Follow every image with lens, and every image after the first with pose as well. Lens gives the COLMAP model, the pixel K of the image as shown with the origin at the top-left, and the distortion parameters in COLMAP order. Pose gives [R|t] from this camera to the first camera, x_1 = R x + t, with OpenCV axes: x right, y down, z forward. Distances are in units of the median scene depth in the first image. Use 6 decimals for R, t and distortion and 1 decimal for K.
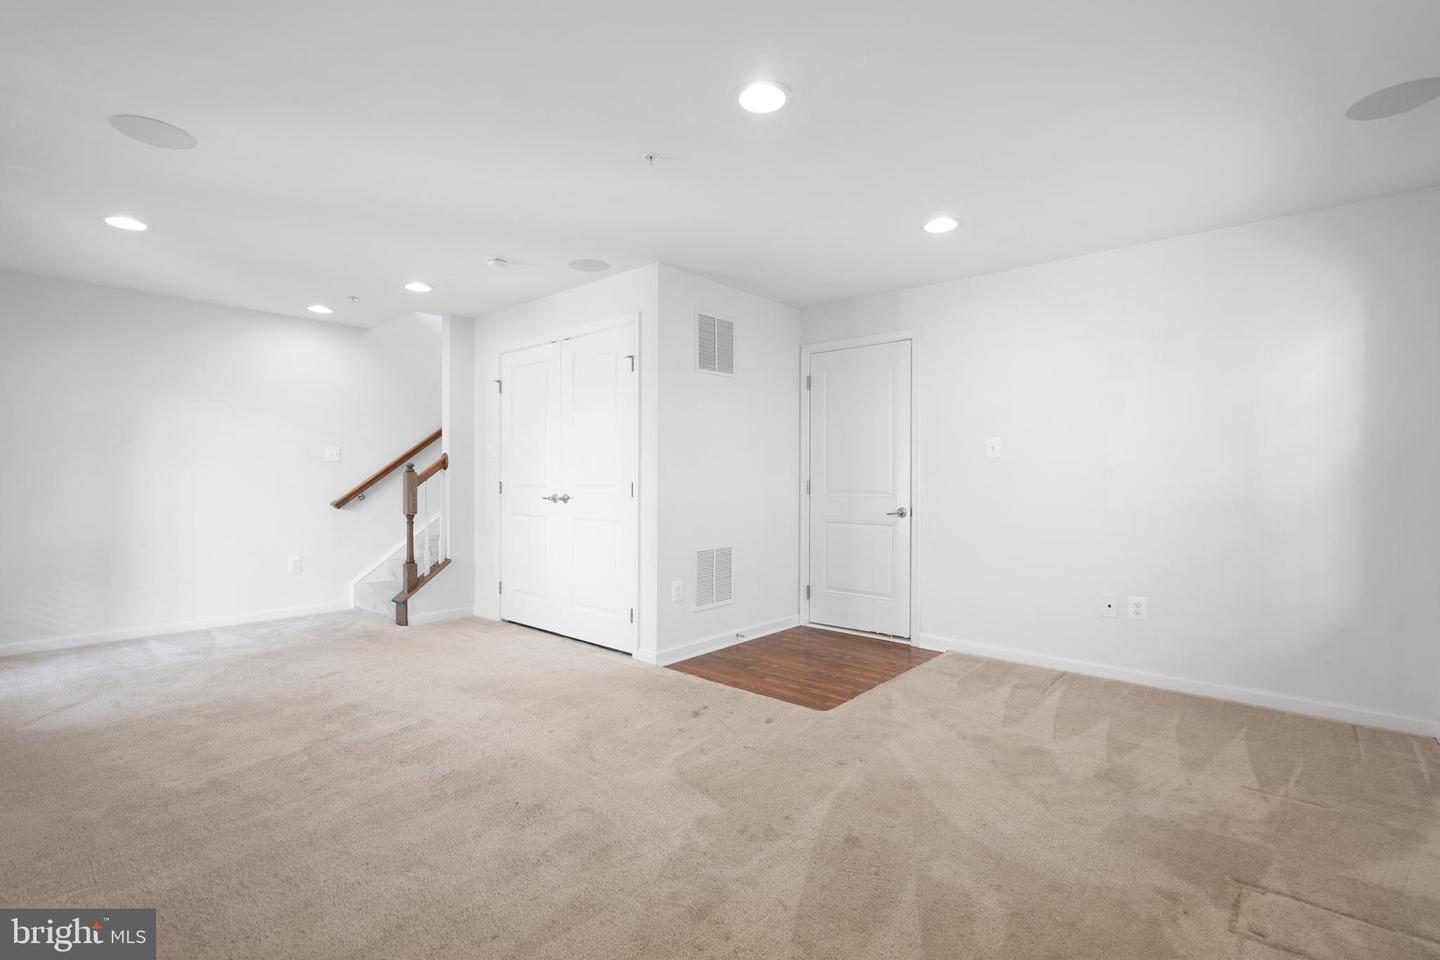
lens RADIAL K [[665.2, 0, 718.7], [0, 665.2, 477.5], [0, 0, 1]] dist [0.017513, -0.003116]
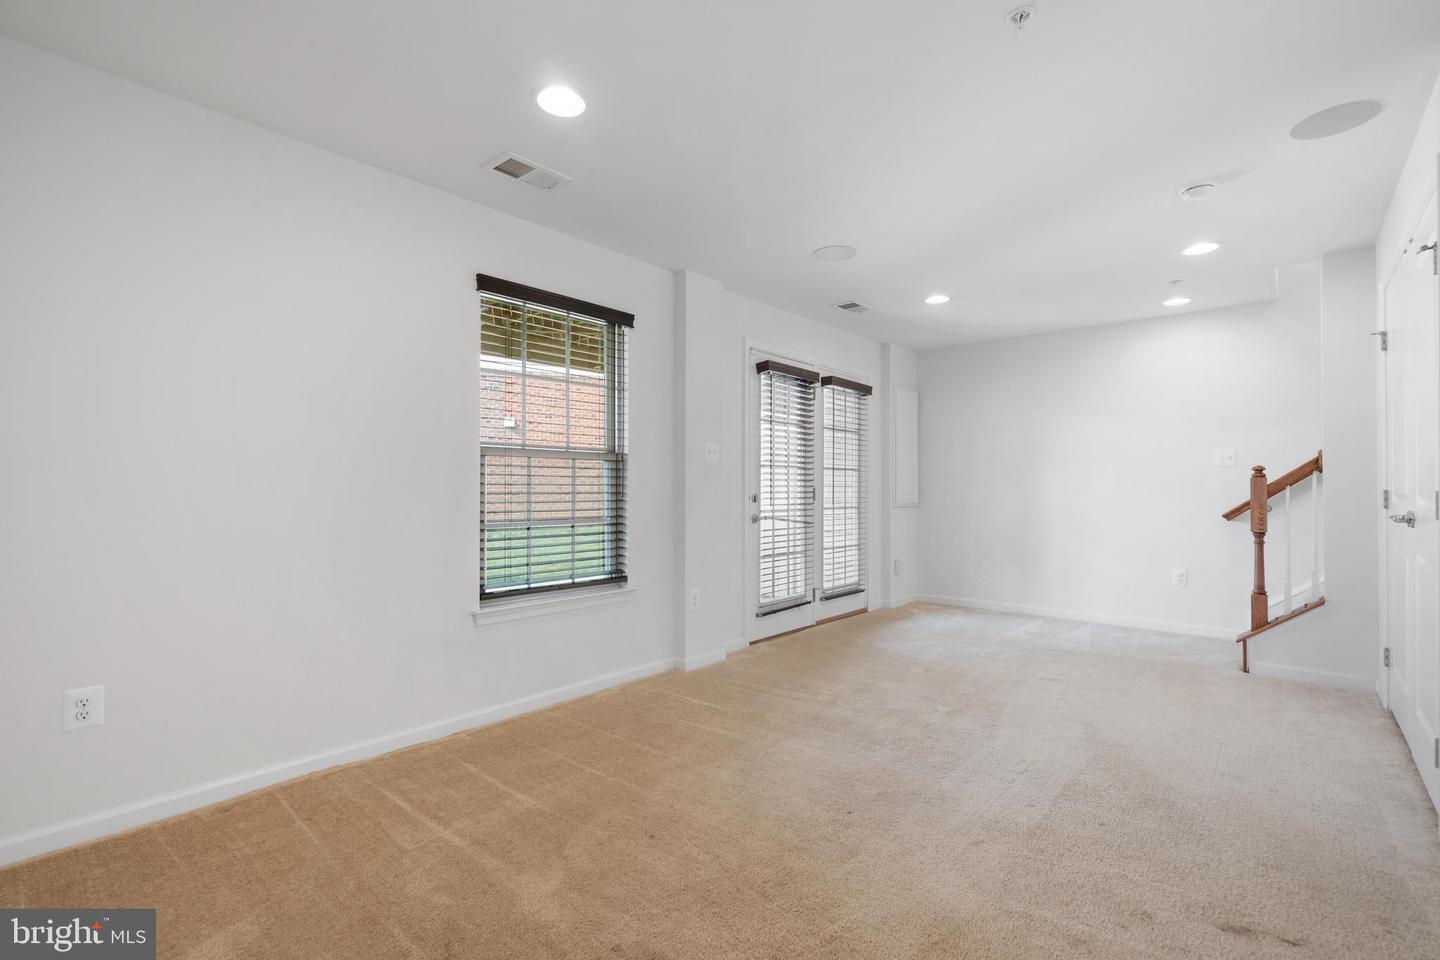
lens RADIAL K [[665.2, 0, 717.7], [0, 665.2, 476.6], [0, 0, 1]] dist [0.017513, -0.003116]
pose [[0.006576, -0.012942, -0.999895, 0.343929], [-0.001790, 0.999914, -0.012954, 0.002606], [0.999977, 0.001875, 0.006552, 0.399176]]
